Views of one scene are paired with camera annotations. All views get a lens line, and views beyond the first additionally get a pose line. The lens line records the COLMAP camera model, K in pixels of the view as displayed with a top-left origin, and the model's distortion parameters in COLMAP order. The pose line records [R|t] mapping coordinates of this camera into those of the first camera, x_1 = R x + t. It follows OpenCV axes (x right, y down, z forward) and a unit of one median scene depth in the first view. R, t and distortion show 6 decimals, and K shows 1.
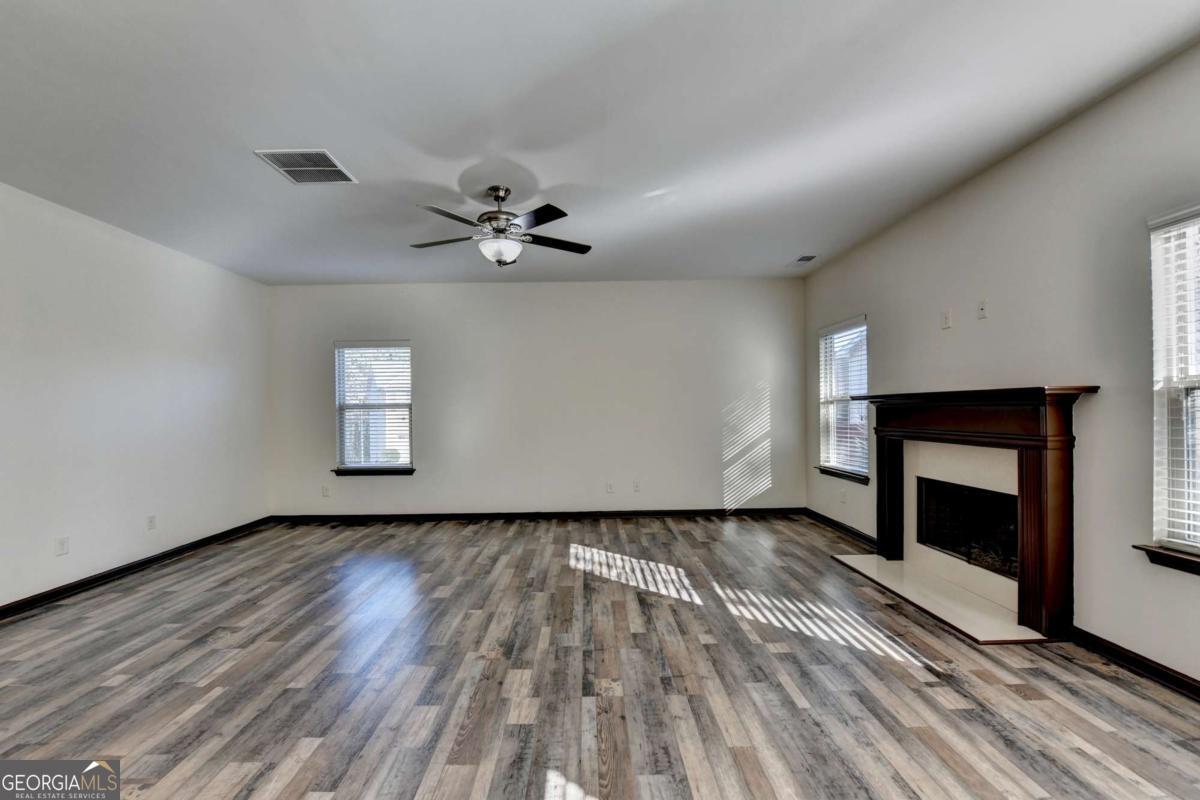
lens RADIAL K [[495.6, 0, 584.4], [0, 495.6, 407.5], [0, 0, 1]] dist [-0.017346, -0.001169]
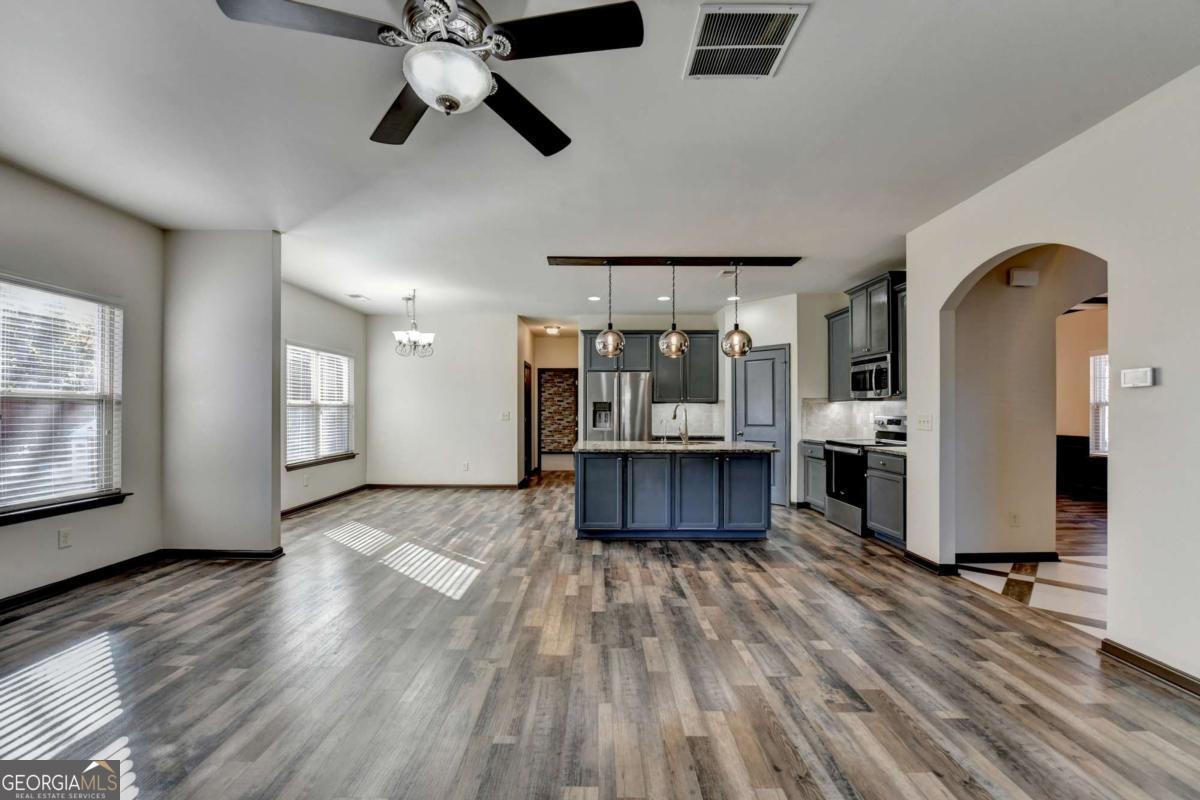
lens RADIAL K [[495.6, 0, 586.5], [0, 495.6, 411.0], [0, 0, 1]] dist [-0.017346, -0.001169]
pose [[-0.999844, 0.010509, 0.014230, -0.328576], [0.010420, 0.999926, -0.006321, 0.018978], [-0.014295, -0.006172, -0.999879, 1.575777]]
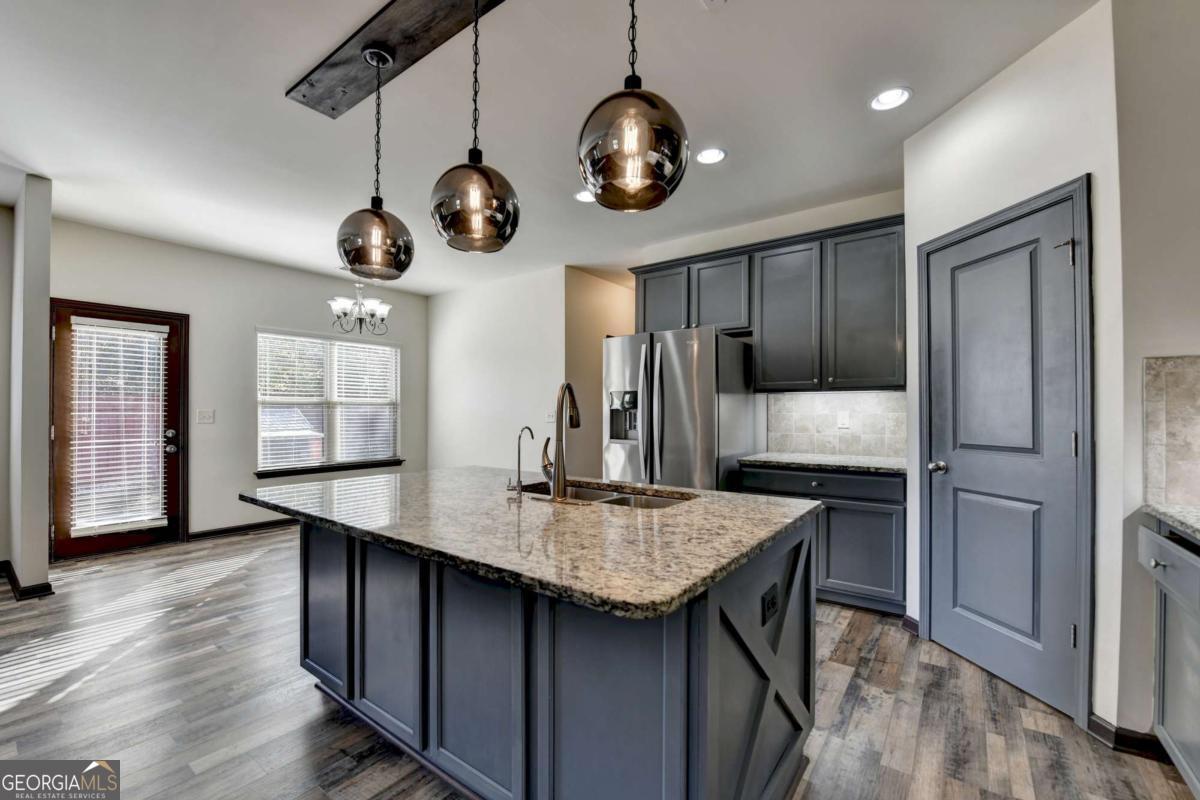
lens RADIAL K [[495.6, 0, 593.4], [0, 495.6, 406.3], [0, 0, 1]] dist [-0.017346, -0.001169]
pose [[-0.801149, 0.016690, 0.598232, -0.996425], [0.004405, 0.999748, -0.021992, 0.026892], [-0.598449, -0.014984, -0.801021, 0.380898]]
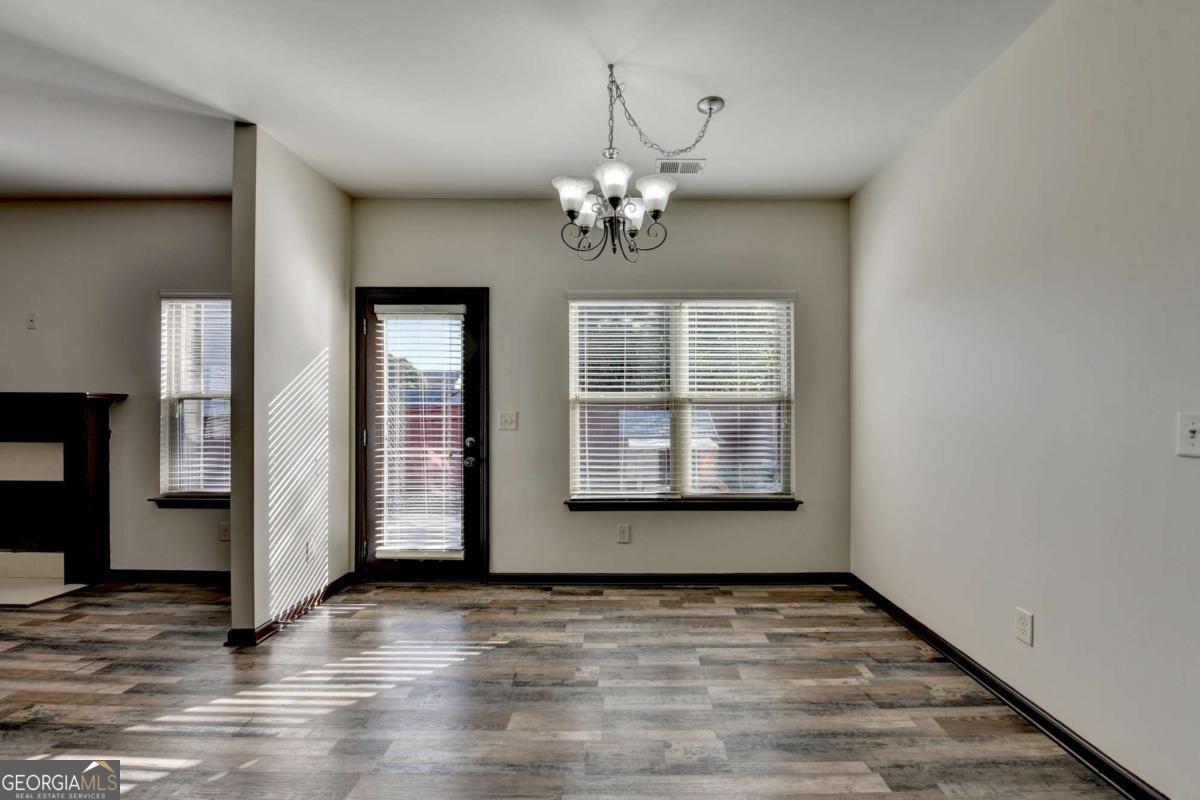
lens RADIAL K [[495.6, 0, 628.6], [0, 495.6, 413.8], [0, 0, 1]] dist [-0.017346, -0.001169]
pose [[-0.009462, 0.012656, 0.999875, -0.299978], [-0.005706, 0.999903, -0.012710, 0.017125], [-0.999939, -0.005825, -0.009389, -0.359616]]
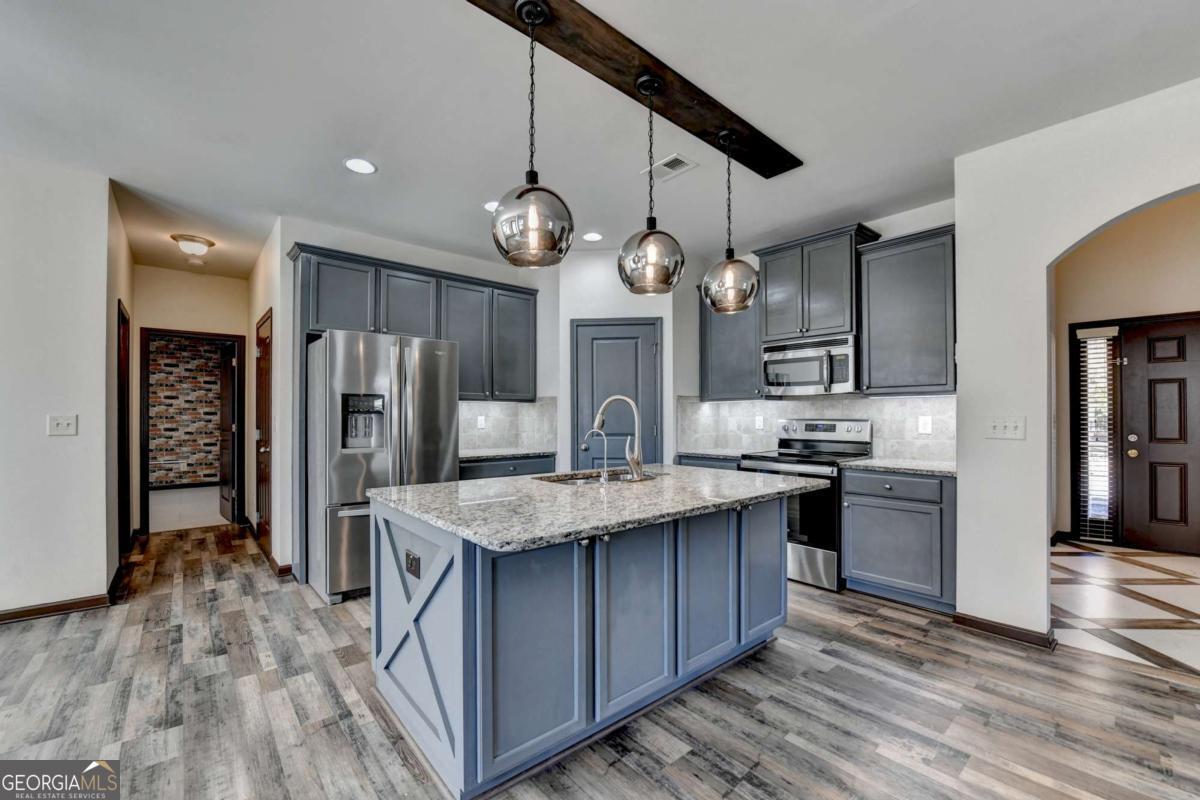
lens RADIAL K [[495.6, 0, 593.6], [0, 495.6, 412.2], [0, 0, 1]] dist [-0.017346, -0.001169]
pose [[-0.761597, 0.006223, -0.648021, -0.066473], [0.013571, 0.999888, -0.006348, 0.017233], [0.647908, -0.013629, -0.761596, 0.507192]]
